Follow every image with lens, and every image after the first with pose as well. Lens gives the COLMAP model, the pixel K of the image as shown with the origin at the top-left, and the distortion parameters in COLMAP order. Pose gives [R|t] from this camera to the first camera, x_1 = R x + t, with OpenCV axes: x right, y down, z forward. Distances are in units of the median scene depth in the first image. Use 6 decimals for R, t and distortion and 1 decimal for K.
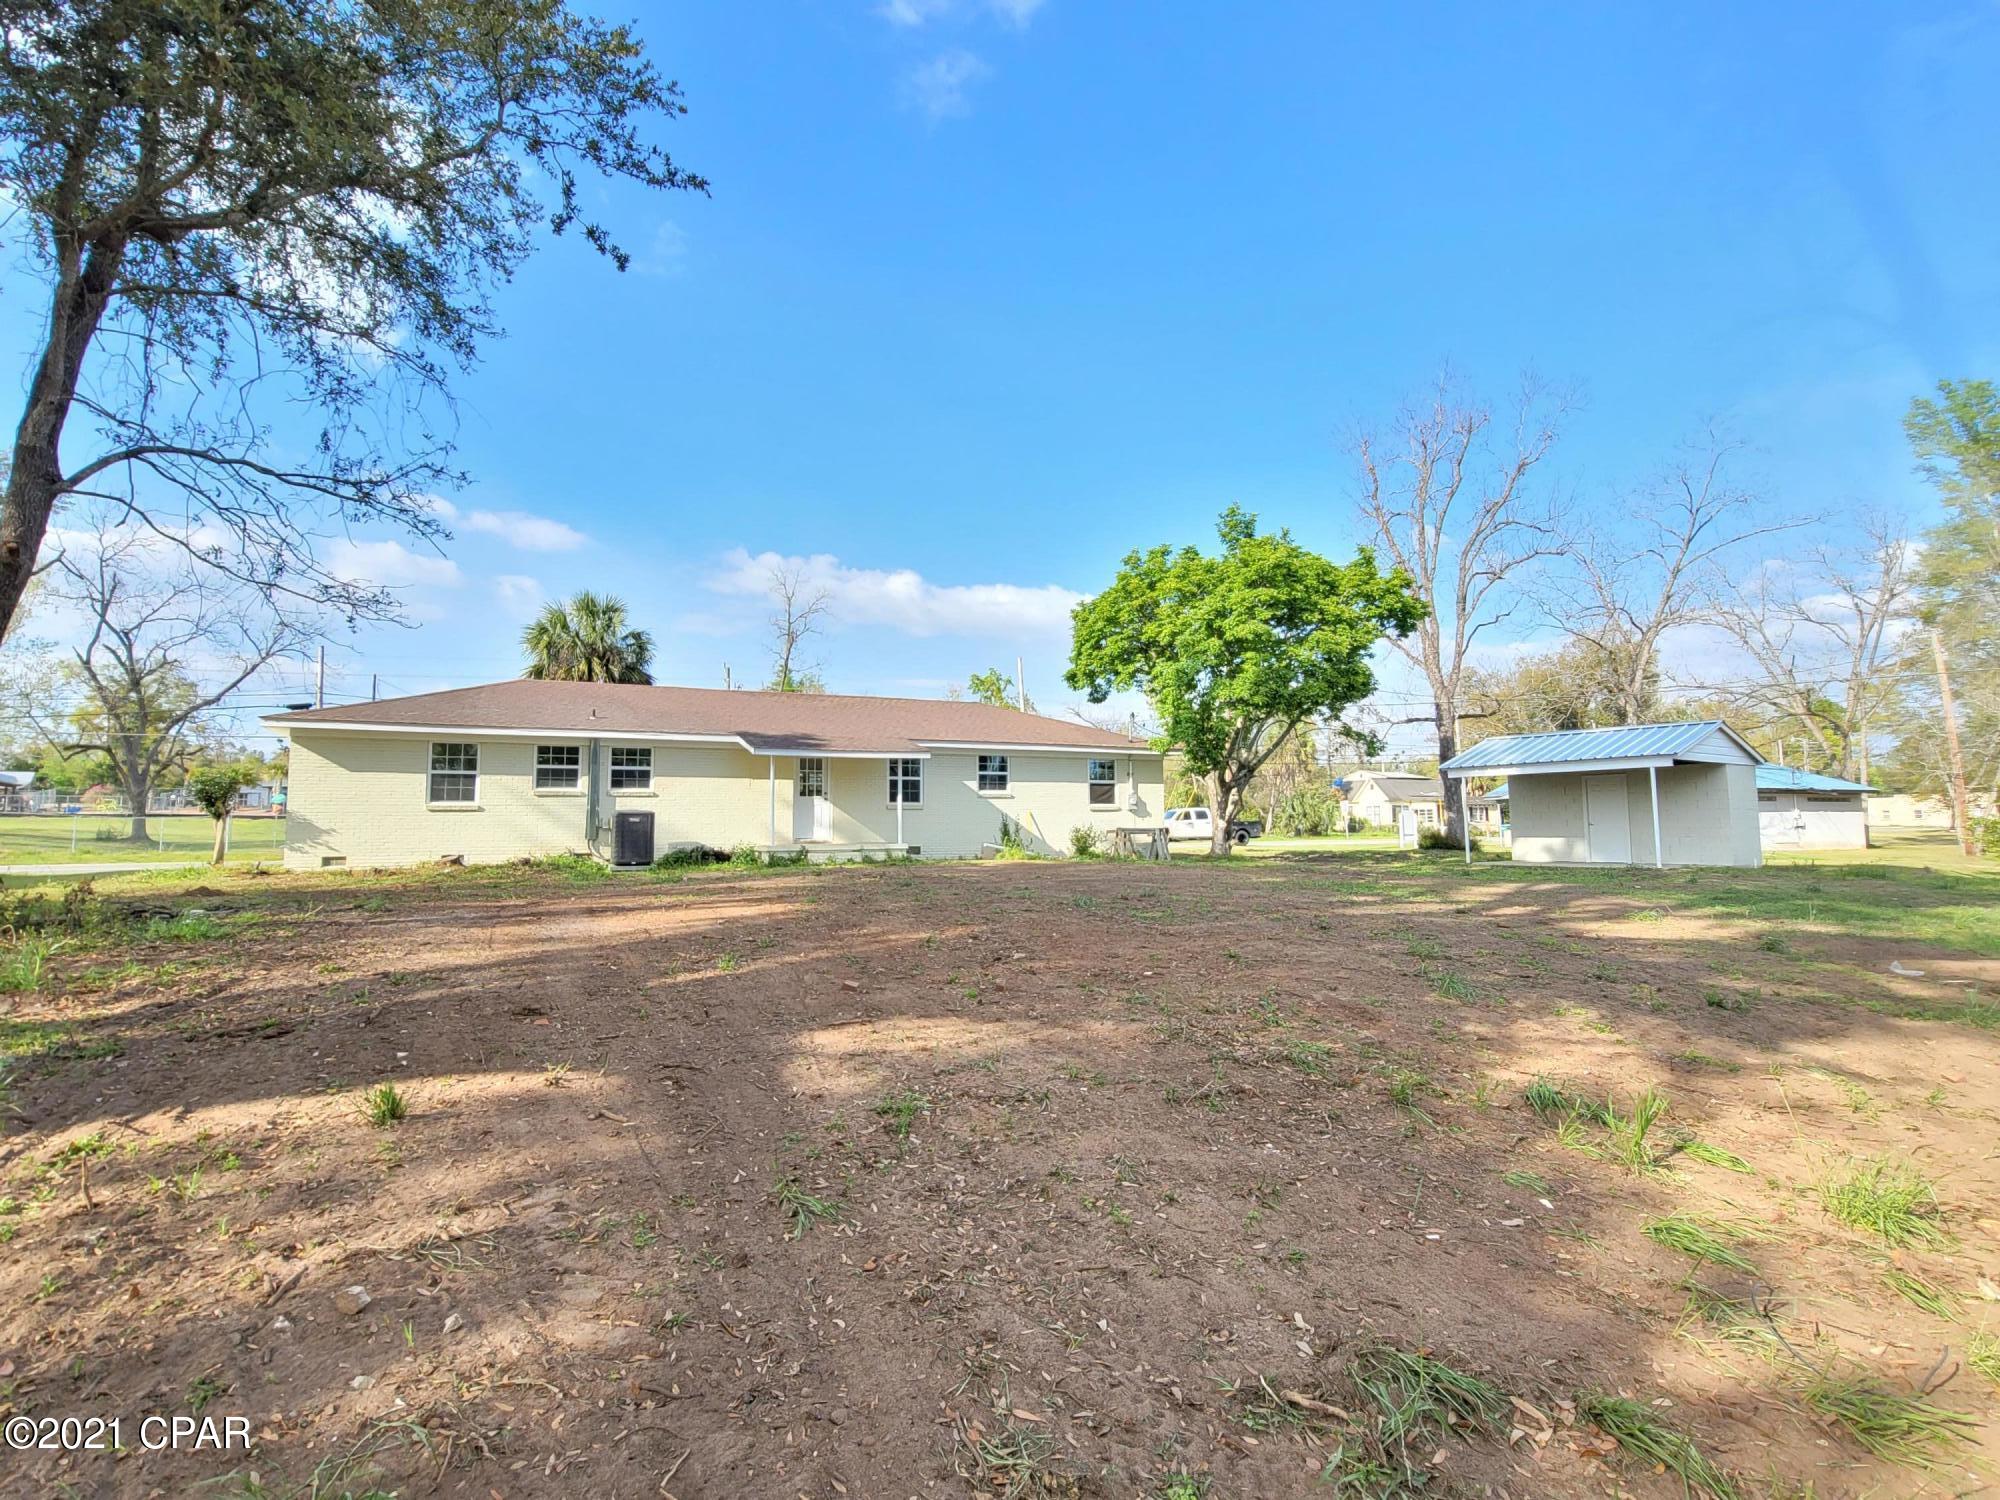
lens RADIAL K [[981.7, 0, 1007.2], [0, 981.7, 760.3], [0, 0, 1]] dist [-0.002986, 0.000803]
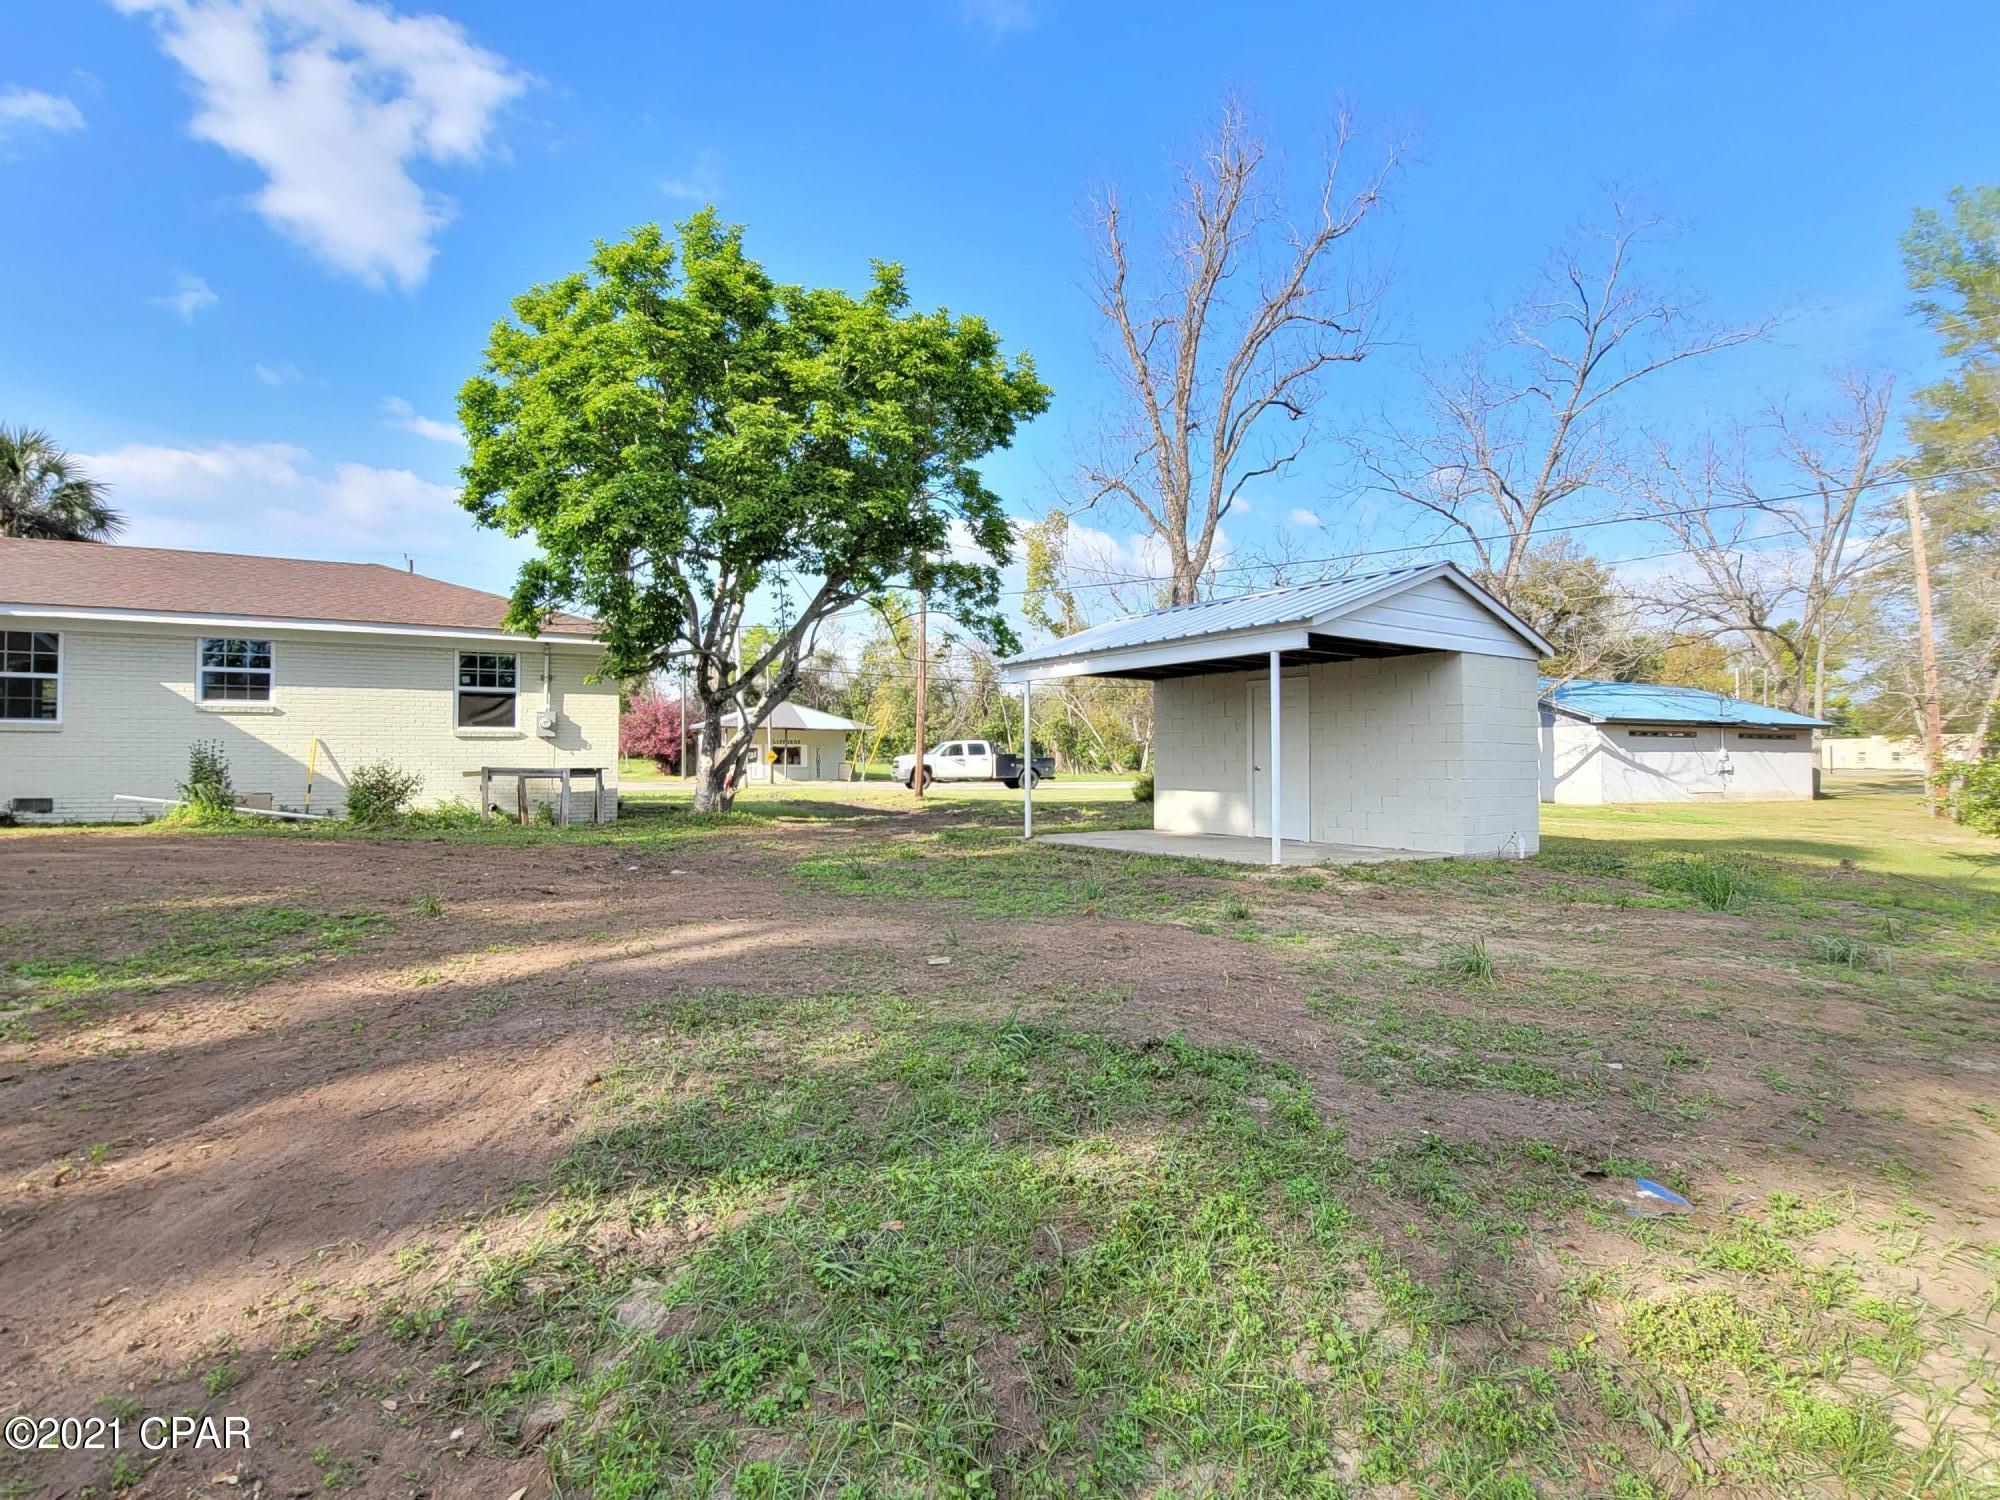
lens RADIAL K [[981.9, 0, 998.5], [0, 981.9, 760.7], [0, 0, 1]] dist [0.005654, -0.002831]
pose [[0.999939, 0.008321, 0.007311, 0.419924], [-0.008792, 0.997722, 0.066888, 0.023287], [-0.006738, -0.066948, 0.997734, 0.422324]]
